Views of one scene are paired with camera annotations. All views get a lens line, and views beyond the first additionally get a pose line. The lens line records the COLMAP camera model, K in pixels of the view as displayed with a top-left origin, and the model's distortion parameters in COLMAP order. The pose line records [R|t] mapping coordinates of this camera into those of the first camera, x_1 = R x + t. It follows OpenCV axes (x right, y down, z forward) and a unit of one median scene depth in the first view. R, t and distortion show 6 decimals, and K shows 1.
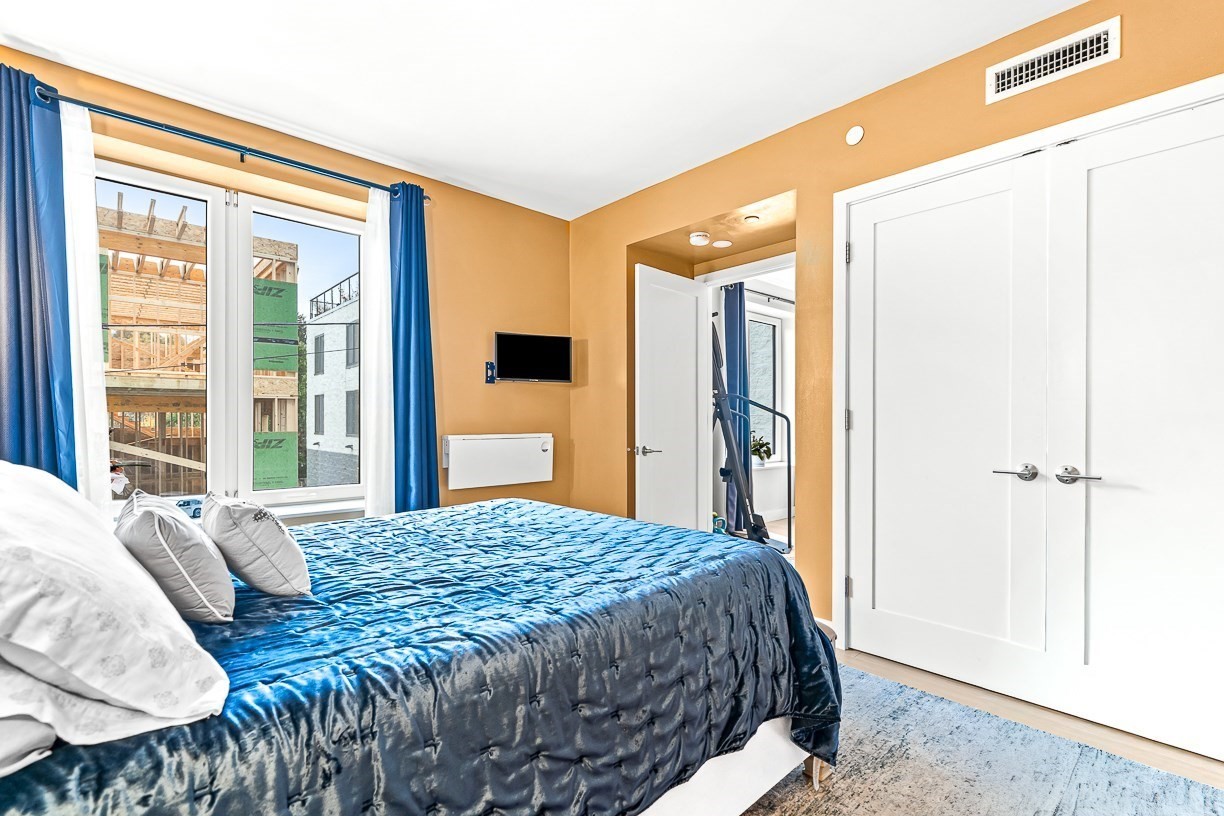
lens RADIAL K [[555.4, 0, 612.0], [0, 555.4, 408.0], [0, 0, 1]] dist [0.000751, -0.000047]
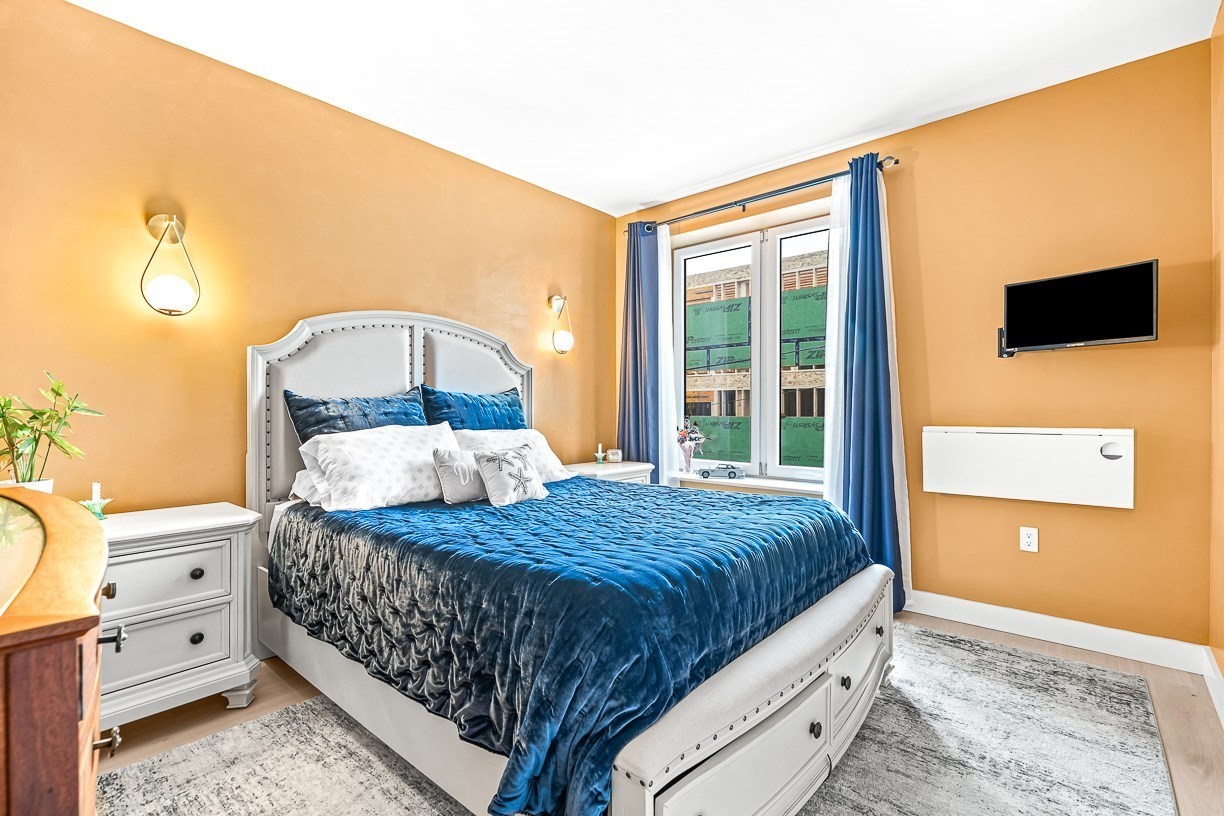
lens RADIAL K [[565.4, 0, 643.6], [0, 565.4, 405.8], [0, 0, 1]] dist [0.025373, 0.000005]
pose [[0.129865, -0.005397, -0.991517, 0.557534], [0.026990, 0.999634, -0.001906, 0.010097], [0.991164, -0.026514, 0.129963, 0.516833]]
